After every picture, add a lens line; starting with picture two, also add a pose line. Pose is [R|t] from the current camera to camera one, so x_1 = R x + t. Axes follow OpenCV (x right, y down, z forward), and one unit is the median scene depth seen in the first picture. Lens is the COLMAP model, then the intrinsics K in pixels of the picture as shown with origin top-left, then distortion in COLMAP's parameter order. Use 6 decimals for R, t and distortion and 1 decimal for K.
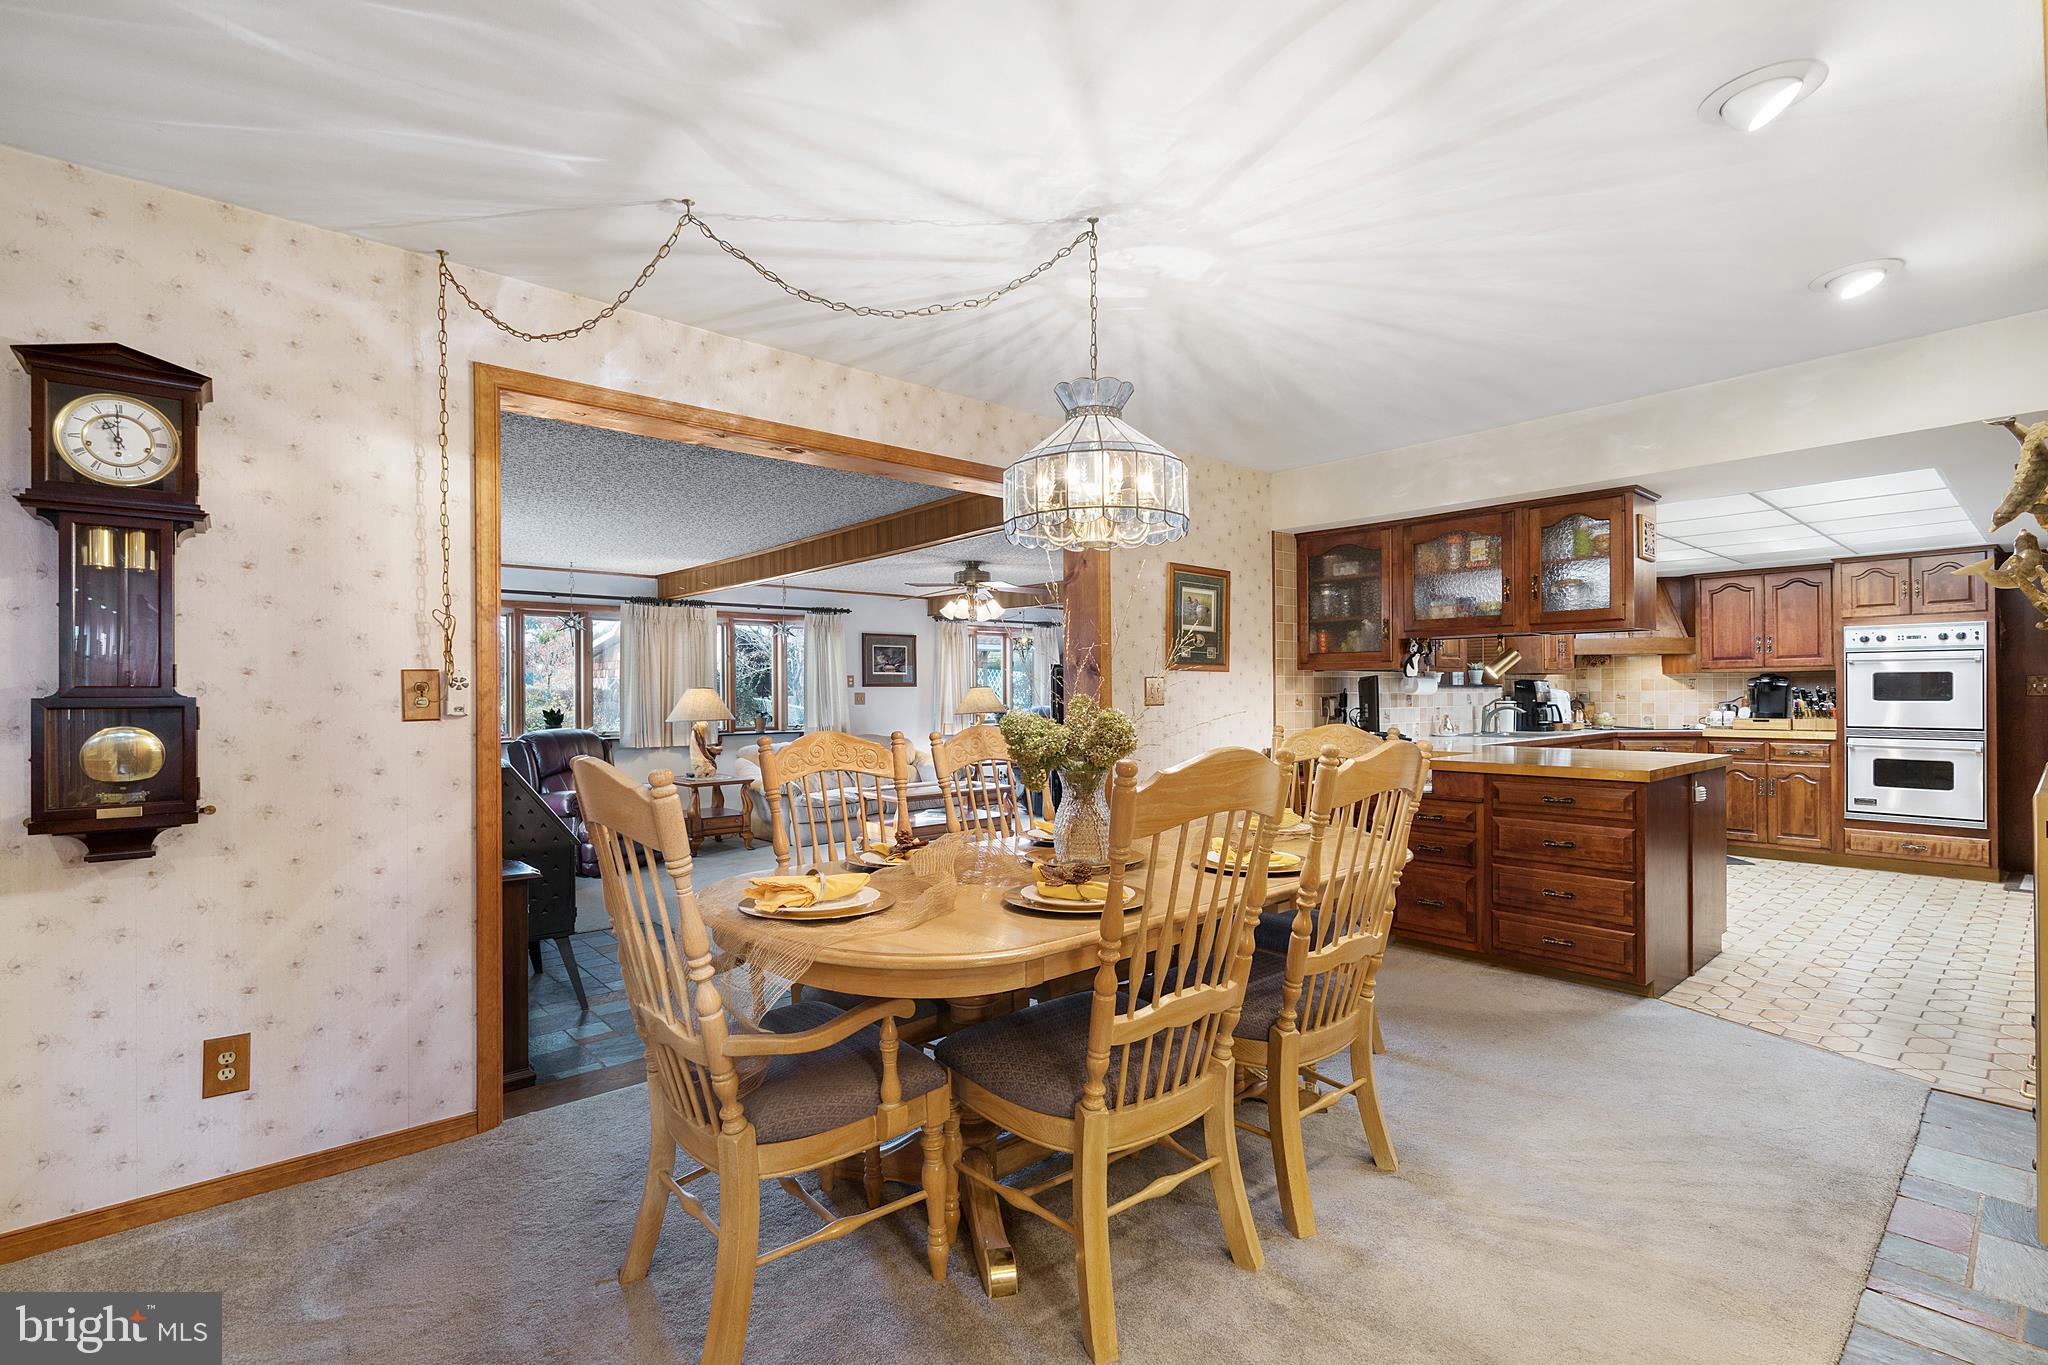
lens RADIAL K [[933.1, 0, 1035.8], [0, 933.1, 680.8], [0, 0, 1]] dist [-0.003983, -0.000189]
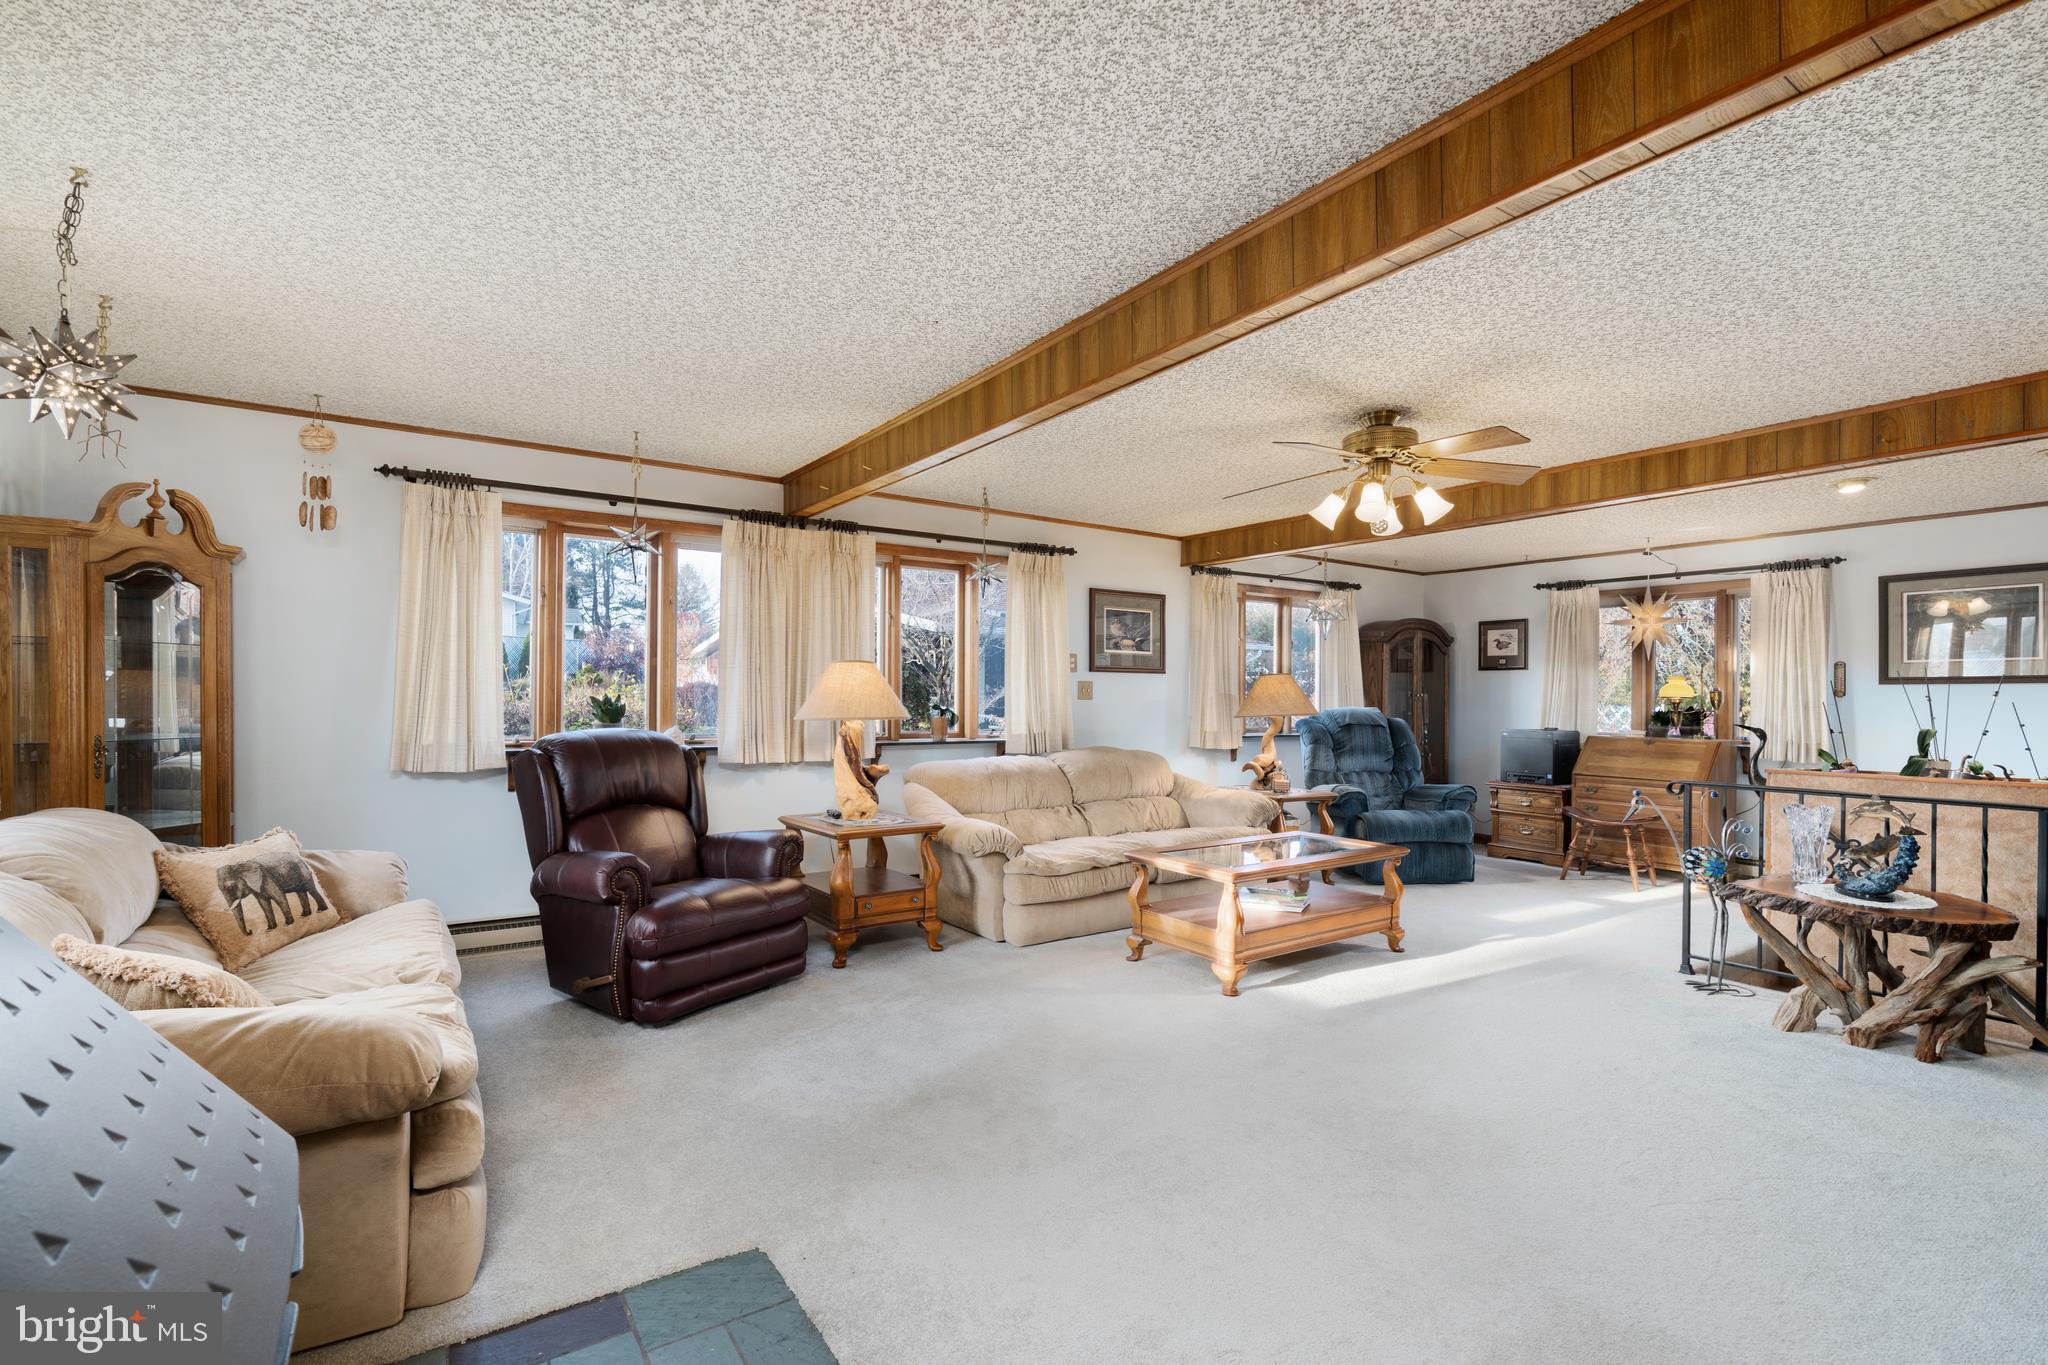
lens RADIAL K [[933.1, 0, 1012.0], [0, 933.1, 698.3], [0, 0, 1]] dist [-0.003983, -0.000189]
pose [[0.988837, 0.013405, -0.148395, -0.169290], [-0.011906, 0.999869, 0.010982, 0.021333], [0.148523, -0.009092, 0.988867, 0.426529]]
